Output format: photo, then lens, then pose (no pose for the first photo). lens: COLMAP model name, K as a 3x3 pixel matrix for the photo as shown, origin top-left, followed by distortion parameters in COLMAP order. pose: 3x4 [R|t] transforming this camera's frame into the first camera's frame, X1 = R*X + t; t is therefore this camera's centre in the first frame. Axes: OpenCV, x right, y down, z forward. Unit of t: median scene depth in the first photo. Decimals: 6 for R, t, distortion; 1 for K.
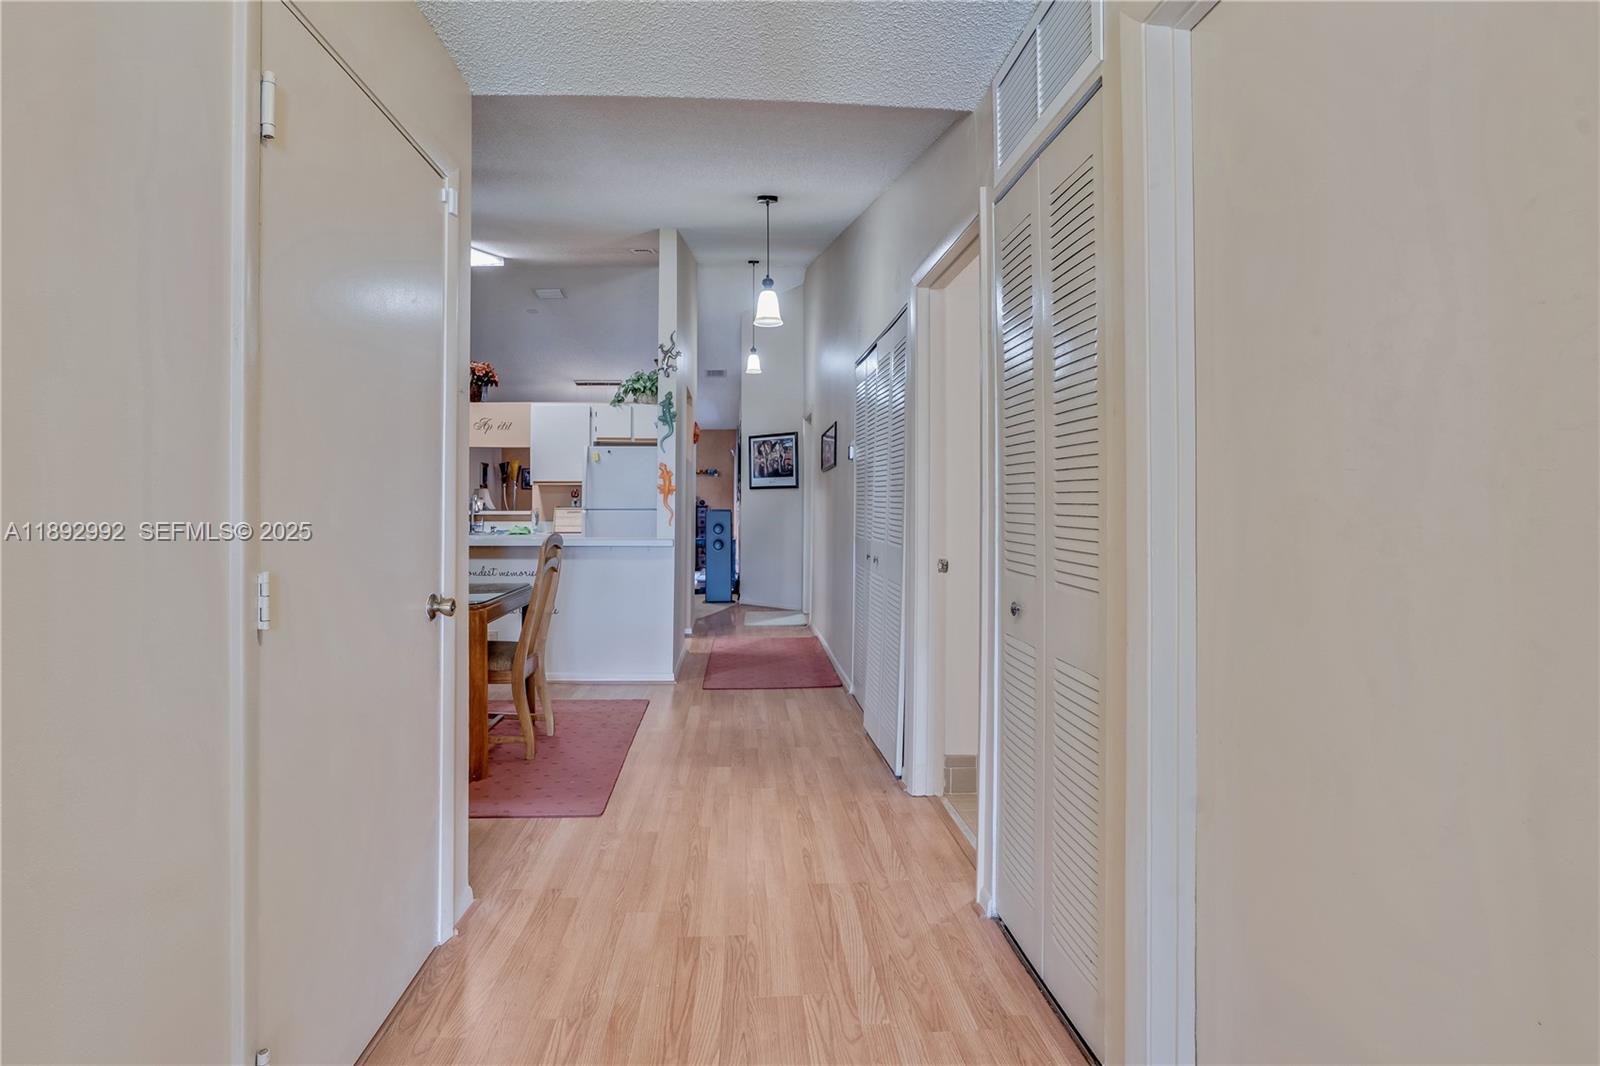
lens RADIAL K [[757.9, 0, 800.1], [0, 757.9, 491.0], [0, 0, 1]] dist [-0.173848, -0.000005]
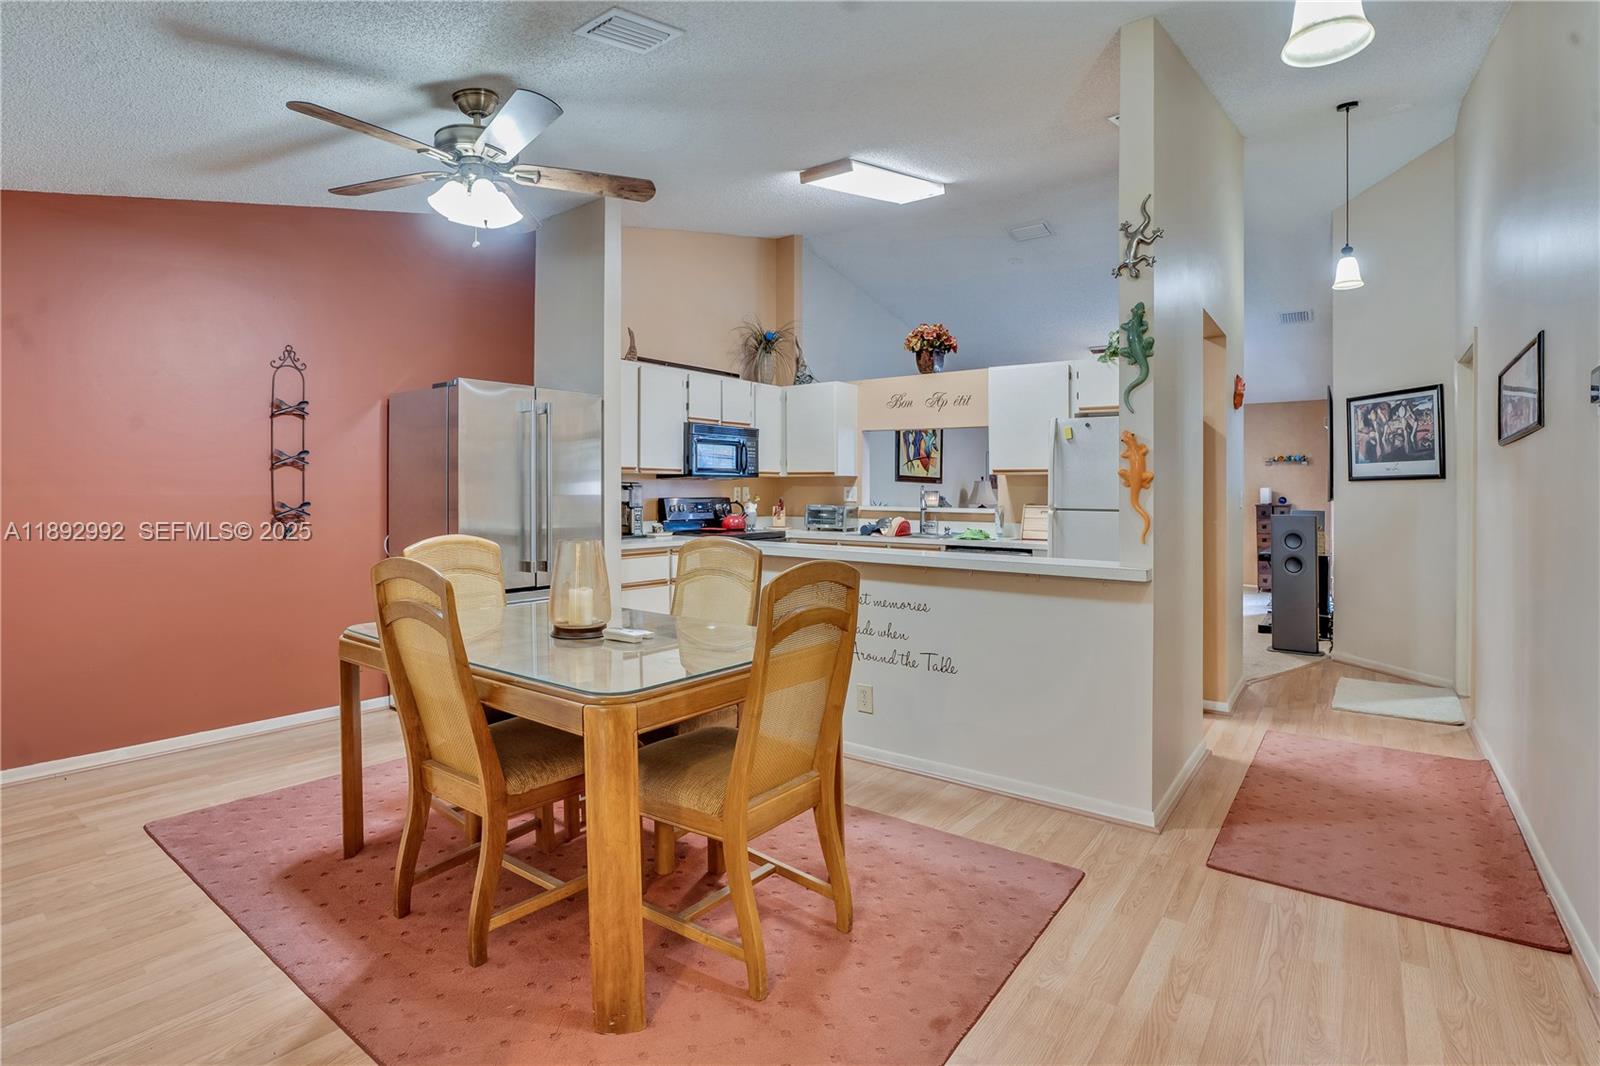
lens RADIAL K [[781.4, 0, 798.5], [0, 781.4, 470.1], [0, 0, 1]] dist [0.001077, -0.012818]
pose [[0.764171, -0.009574, -0.644942, 0.003229], [-0.002139, 0.999847, -0.017377, 0.001142], [0.645010, 0.014658, 0.764034, 0.251945]]
